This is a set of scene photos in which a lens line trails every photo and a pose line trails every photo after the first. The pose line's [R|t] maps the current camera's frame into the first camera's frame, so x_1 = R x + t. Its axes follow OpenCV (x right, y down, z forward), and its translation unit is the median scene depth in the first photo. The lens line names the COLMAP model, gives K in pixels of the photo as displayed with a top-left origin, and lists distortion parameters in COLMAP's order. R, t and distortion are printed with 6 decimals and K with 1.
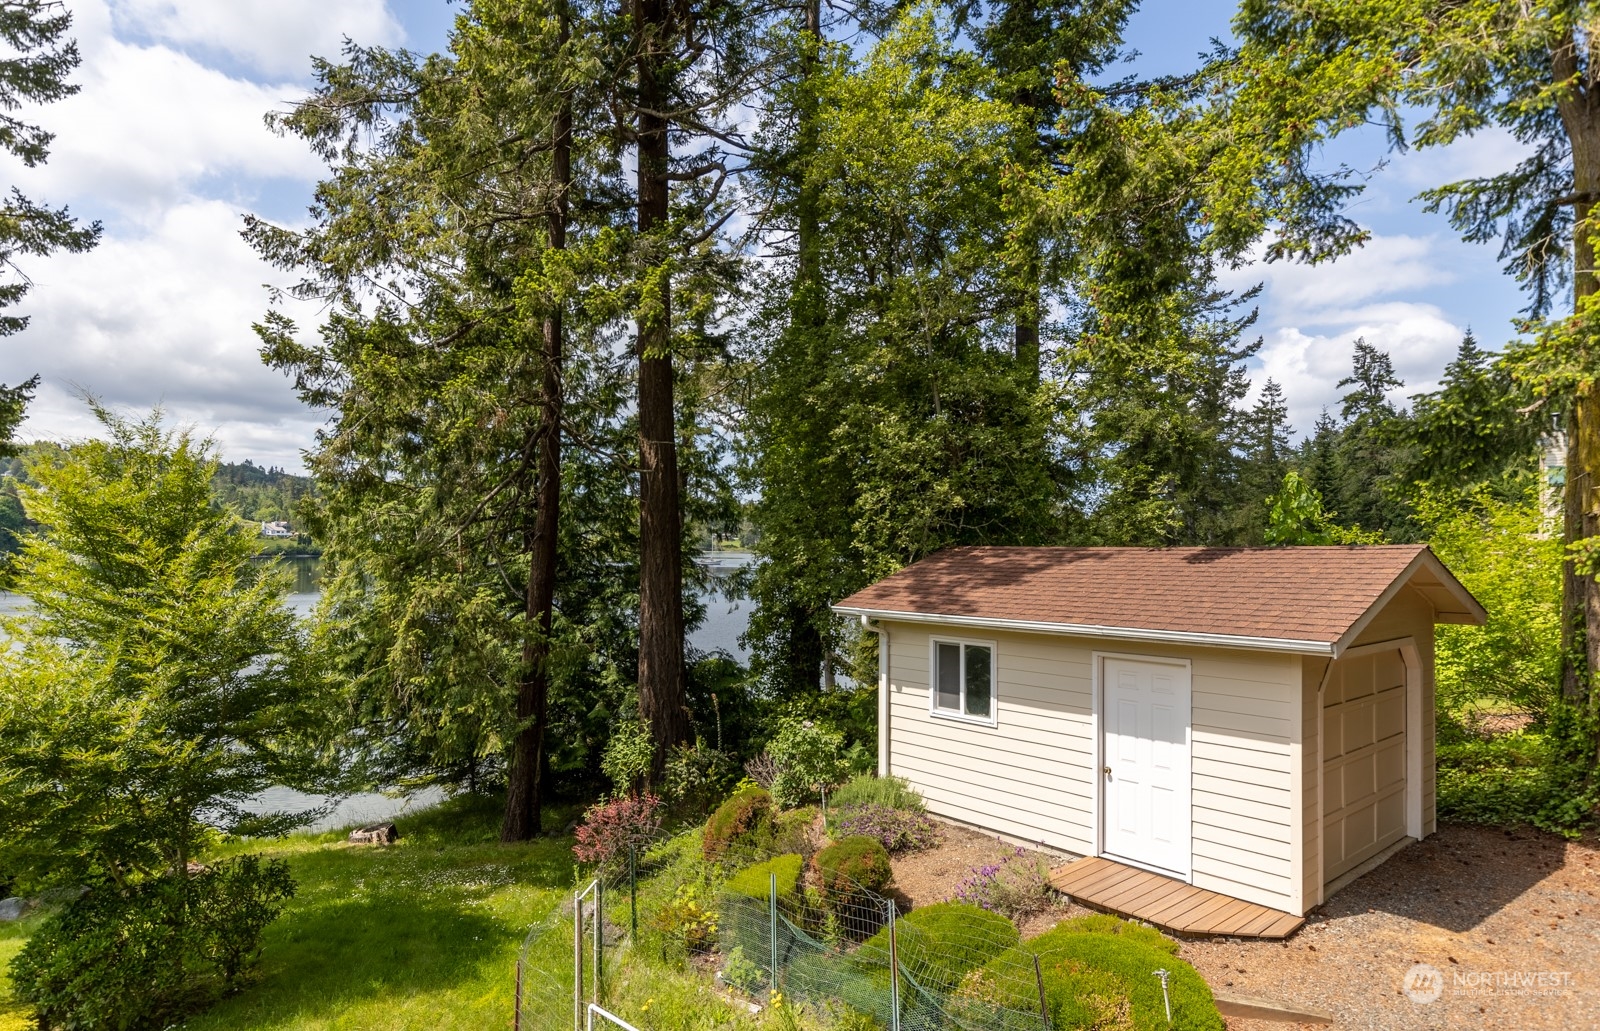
lens RADIAL K [[890.3, 0, 751.1], [0, 890.3, 553.2], [0, 0, 1]] dist [0.006645, 0.000263]
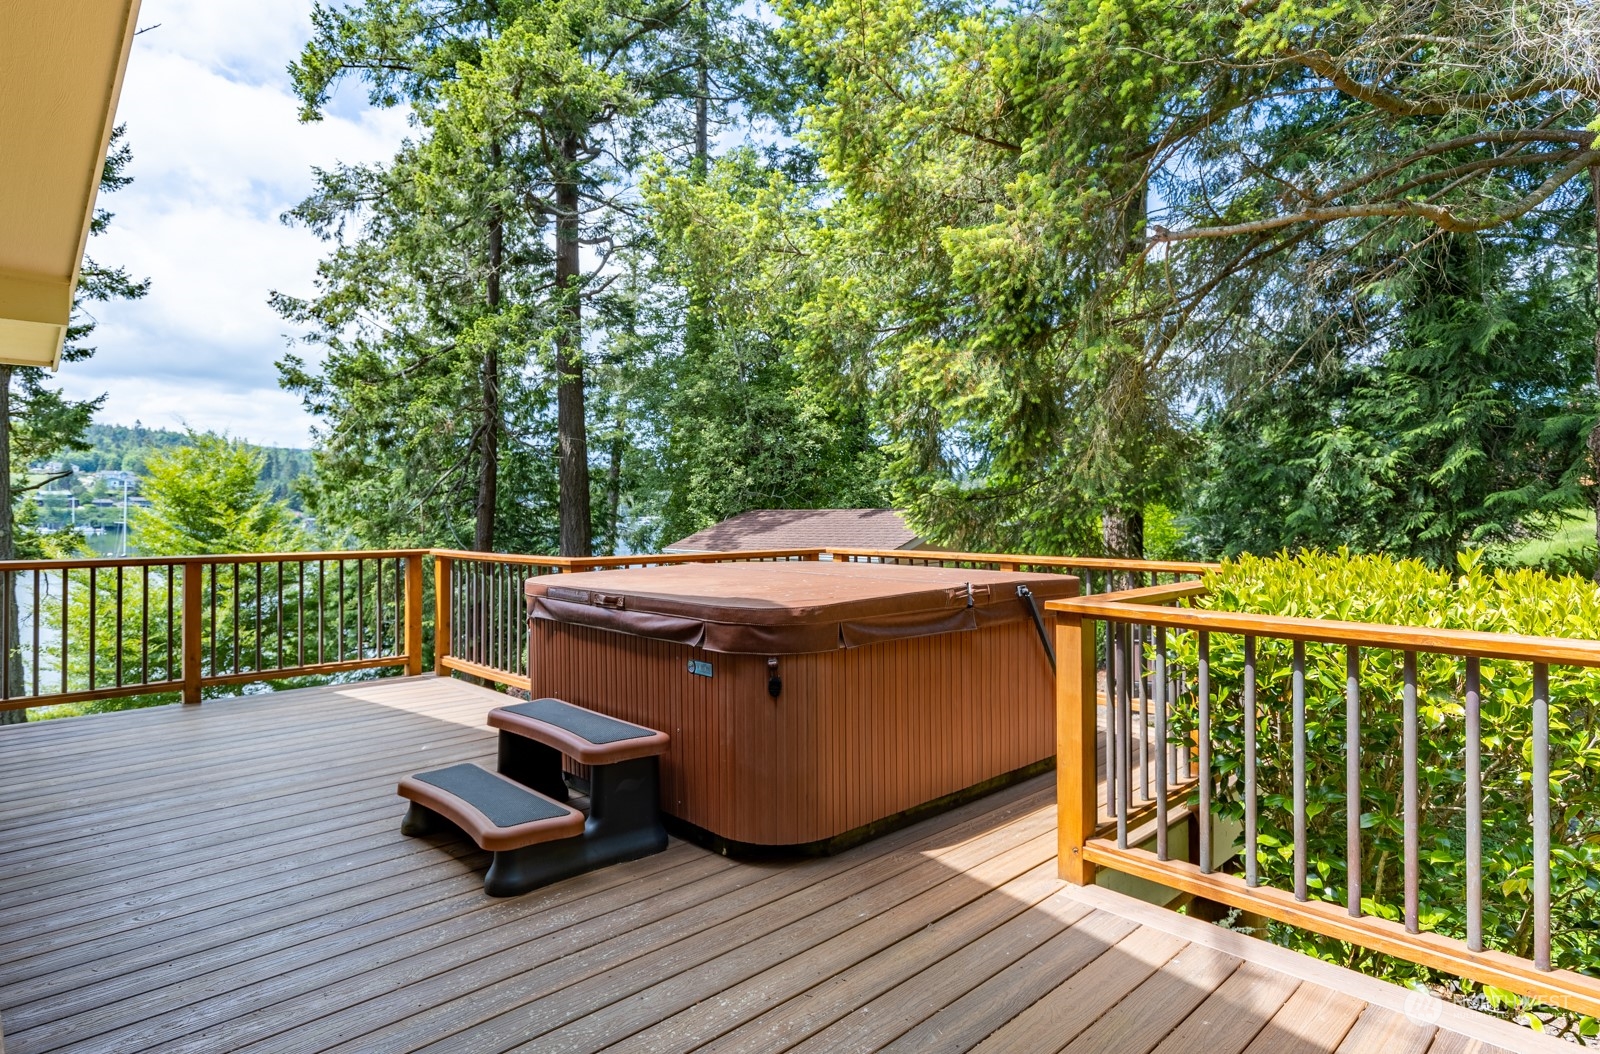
lens RADIAL K [[883.4, 0, 801.4], [0, 883.4, 518.8], [0, 0, 1]] dist [-0.006124, -0.000457]
pose [[0.996395, -0.010248, 0.084217, 0.160015], [0.010227, 0.999947, 0.000681, 0.006656], [-0.084219, 0.000183, 0.996447, -0.461796]]
